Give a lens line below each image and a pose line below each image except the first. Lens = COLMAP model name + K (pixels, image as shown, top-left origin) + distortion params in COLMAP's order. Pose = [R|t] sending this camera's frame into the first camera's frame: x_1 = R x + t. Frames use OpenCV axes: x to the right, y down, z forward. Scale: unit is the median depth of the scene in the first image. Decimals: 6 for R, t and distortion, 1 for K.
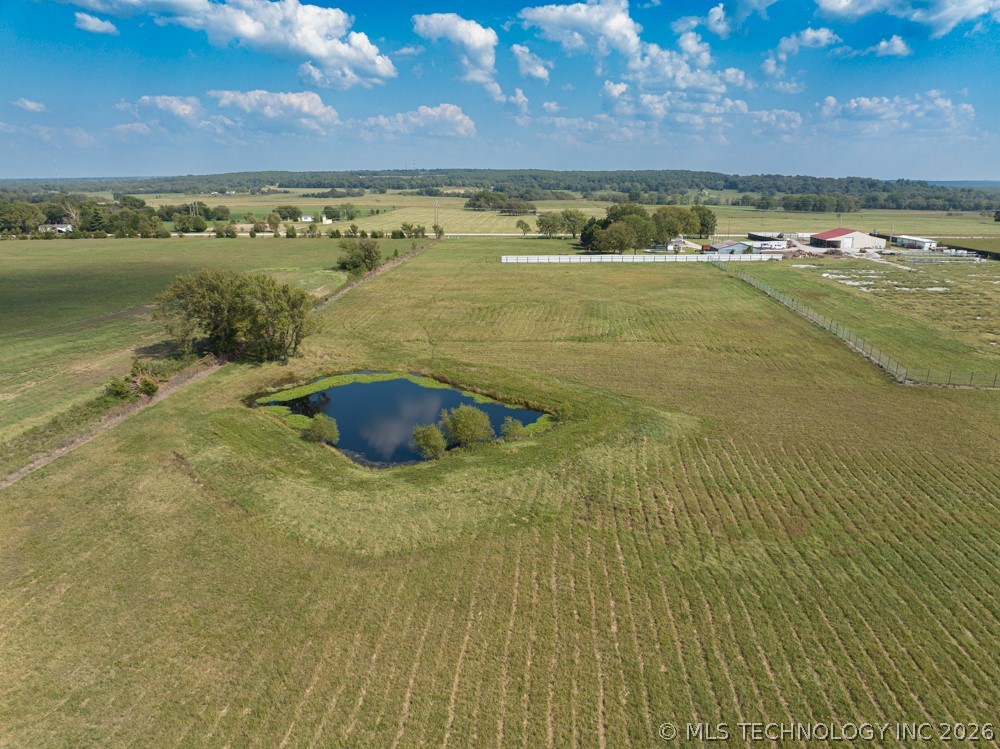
lens RADIAL K [[705.1, 0, 500.0], [0, 705.1, 374.5], [0, 0, 1]] dist [-0.046727, 0.010212]
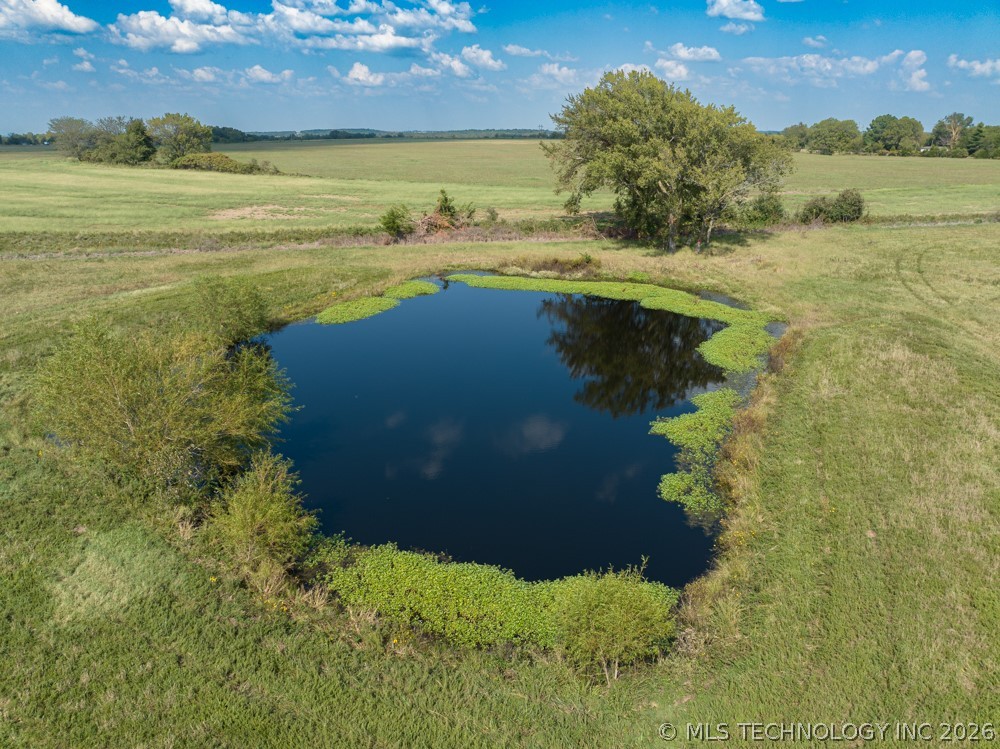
lens RADIAL K [[705.1, 0, 500.0], [0, 705.1, 374.5], [0, 0, 1]] dist [-0.046727, 0.010212]
pose [[0.323039, 0.304895, -0.895927, 0.011214], [-0.265770, 0.937813, 0.223322, -0.001418], [0.908302, 0.165968, 0.383982, 0.051057]]
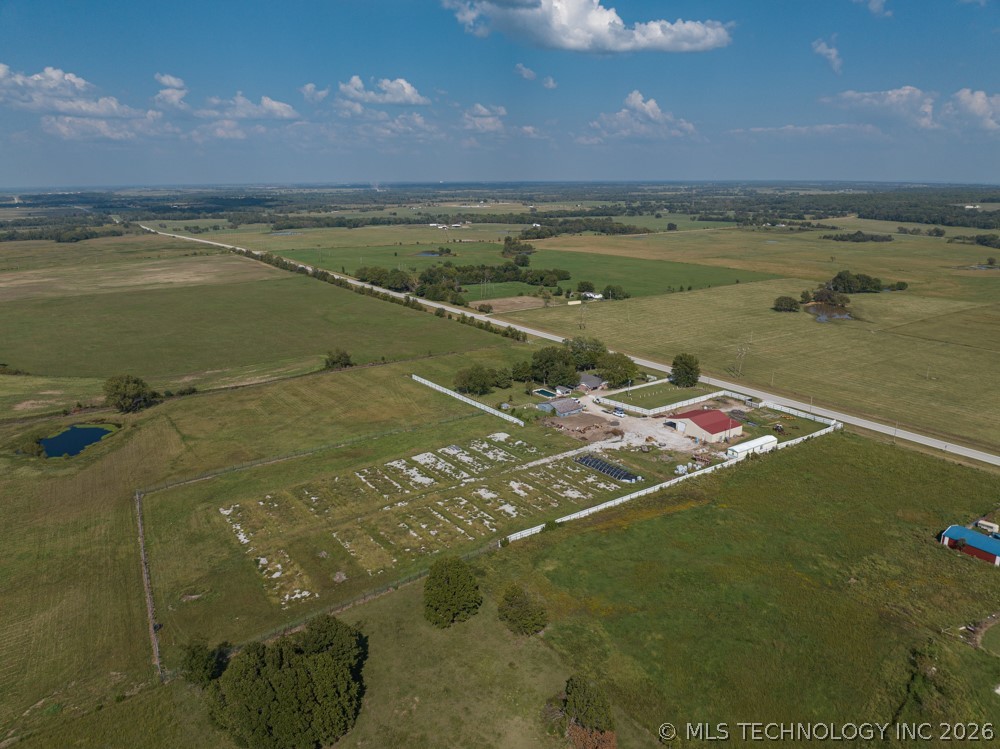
lens RADIAL K [[701.9, 0, 501.0], [0, 701.9, 379.3], [0, 0, 1]] dist [-0.042039, 0.010177]
pose [[0.612365, 0.212849, -0.761383, 0.185096], [-0.208125, 0.972506, 0.104479, -0.052220], [0.762688, 0.094484, 0.639828, 0.028846]]
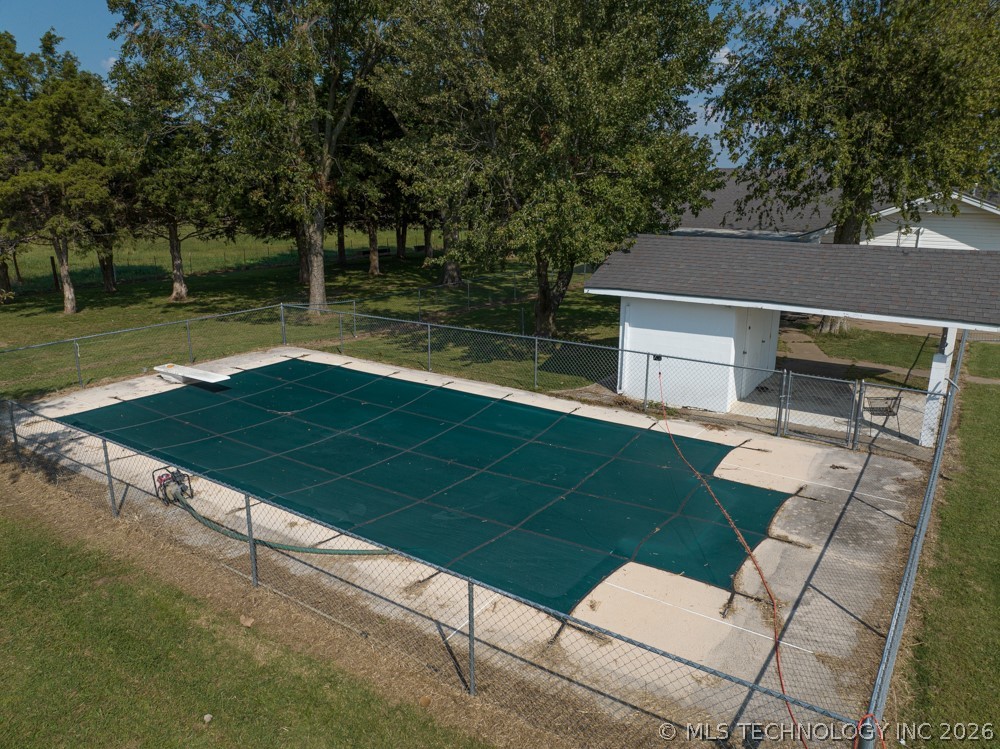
lens RADIAL K [[705.1, 0, 500.0], [0, 705.1, 374.5], [0, 0, 1]] dist [-0.046727, 0.010212]
pose [[0.838001, 0.135558, -0.528563, 0.044444], [-0.142812, 0.989373, 0.027322, -0.030834], [0.526650, 0.052590, 0.848454, 0.163129]]
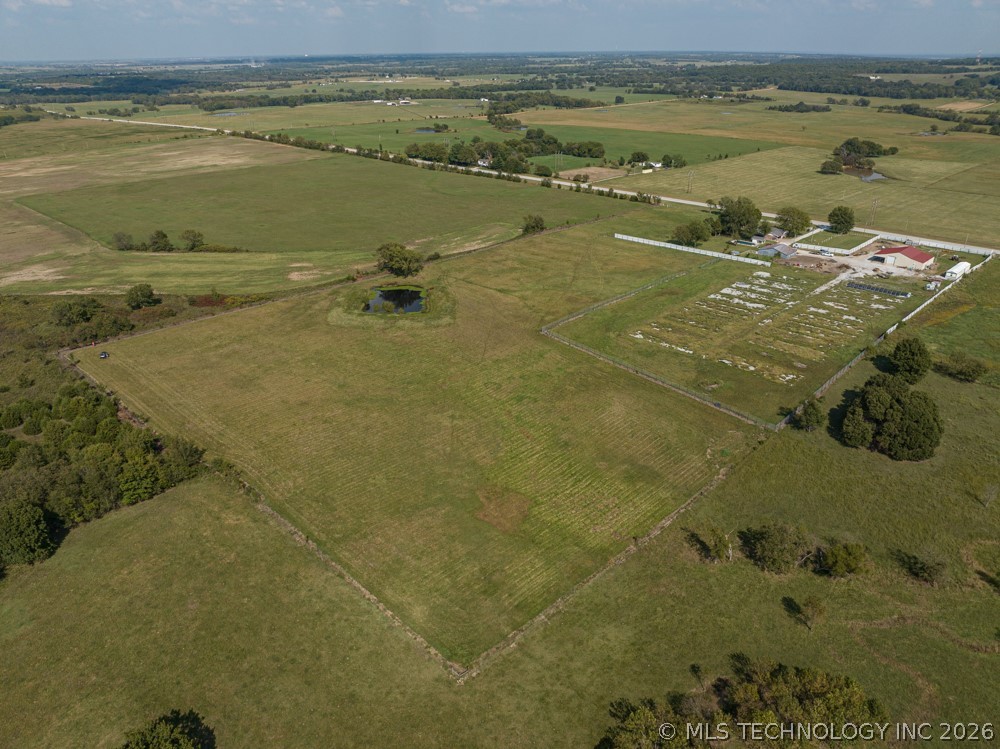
lens RADIAL K [[701.9, 0, 501.0], [0, 701.9, 379.3], [0, 0, 1]] dist [-0.042039, 0.010177]
pose [[0.742646, 0.280509, -0.608105, 0.136564], [-0.173571, 0.957642, 0.229772, -0.025481], [0.646800, -0.065089, 0.759877, -0.071342]]
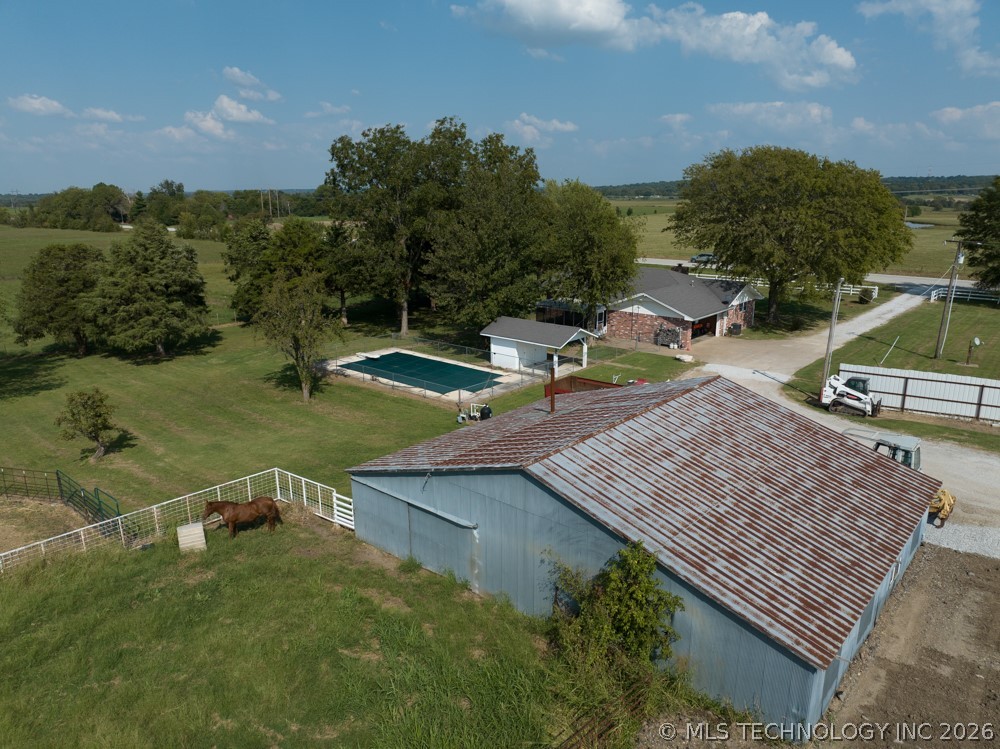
lens RADIAL K [[709.1, 0, 500.0], [0, 709.1, 374.5], [0, 0, 1]] dist [-0.061634, 0.036572]
pose [[0.769371, 0.156177, -0.619417, 0.060633], [-0.166278, 0.985190, 0.041869, -0.031484], [0.616782, 0.070782, 0.783945, 0.147525]]
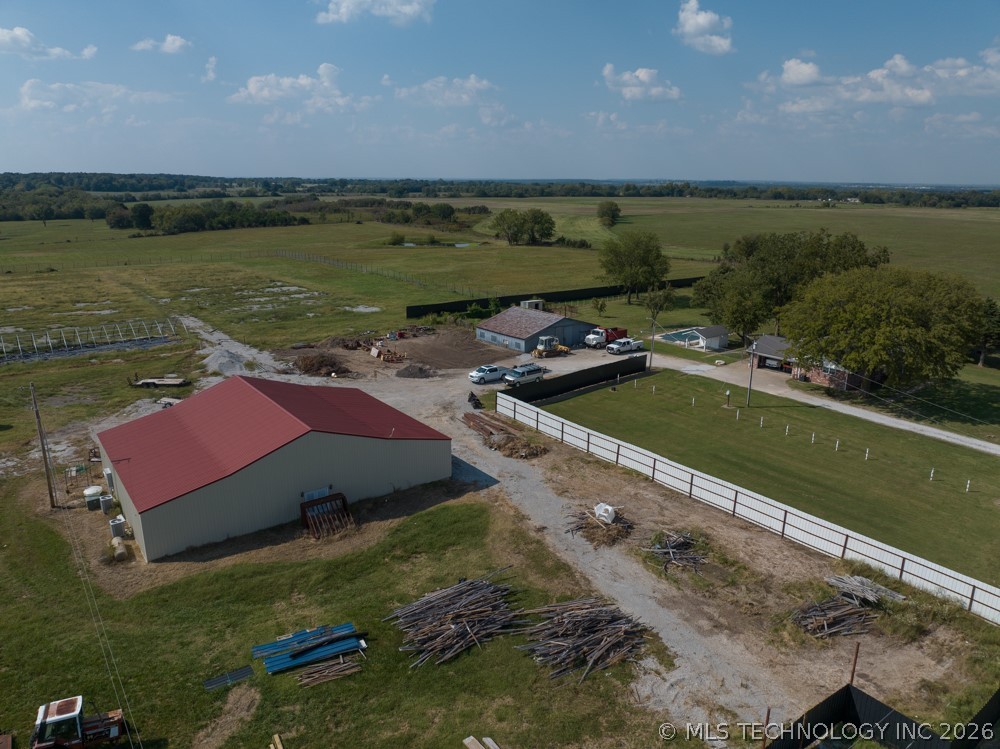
lens RADIAL K [[701.9, 0, 501.0], [0, 701.9, 379.3], [0, 0, 1]] dist [-0.042039, 0.010177]
pose [[-0.761454, 0.173367, -0.624606, 0.100805], [-0.183058, 0.866839, 0.463767, -0.055933], [0.621834, 0.467476, -0.628322, 0.204411]]
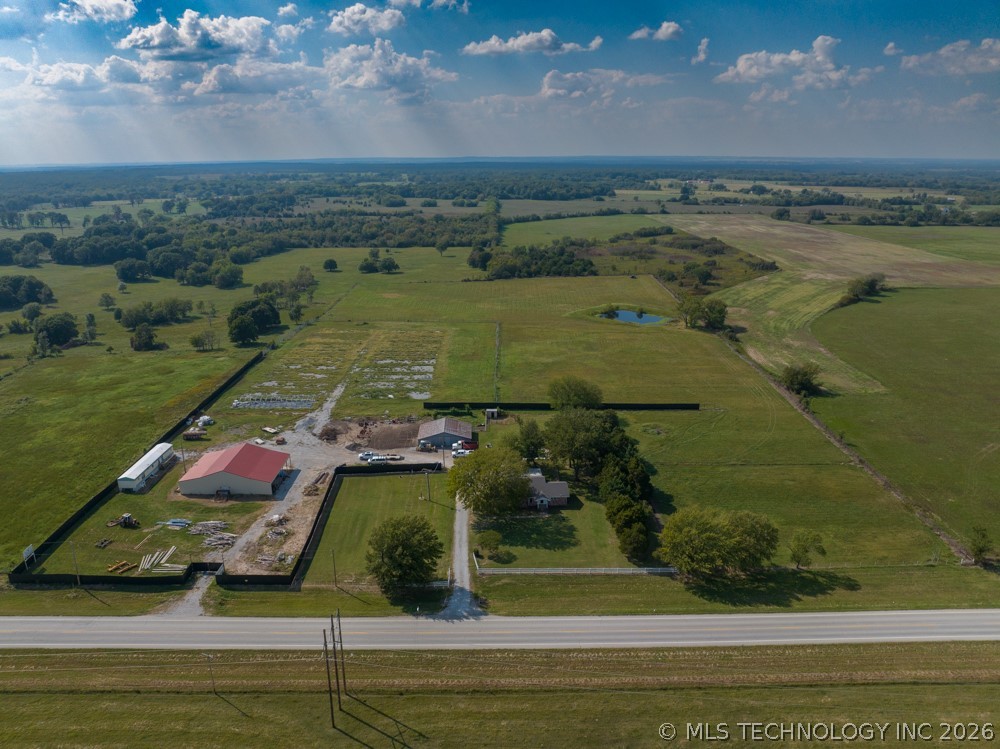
lens RADIAL K [[688.3, 0, 500.2], [0, 688.3, 431.5], [0, 0, 1]] dist [-0.026212, 0.005521]
pose [[-0.997983, 0.025113, -0.058310, 0.051245], [-0.015926, 0.790057, 0.612826, -0.108802], [0.061458, 0.612519, -0.788063, 0.263623]]
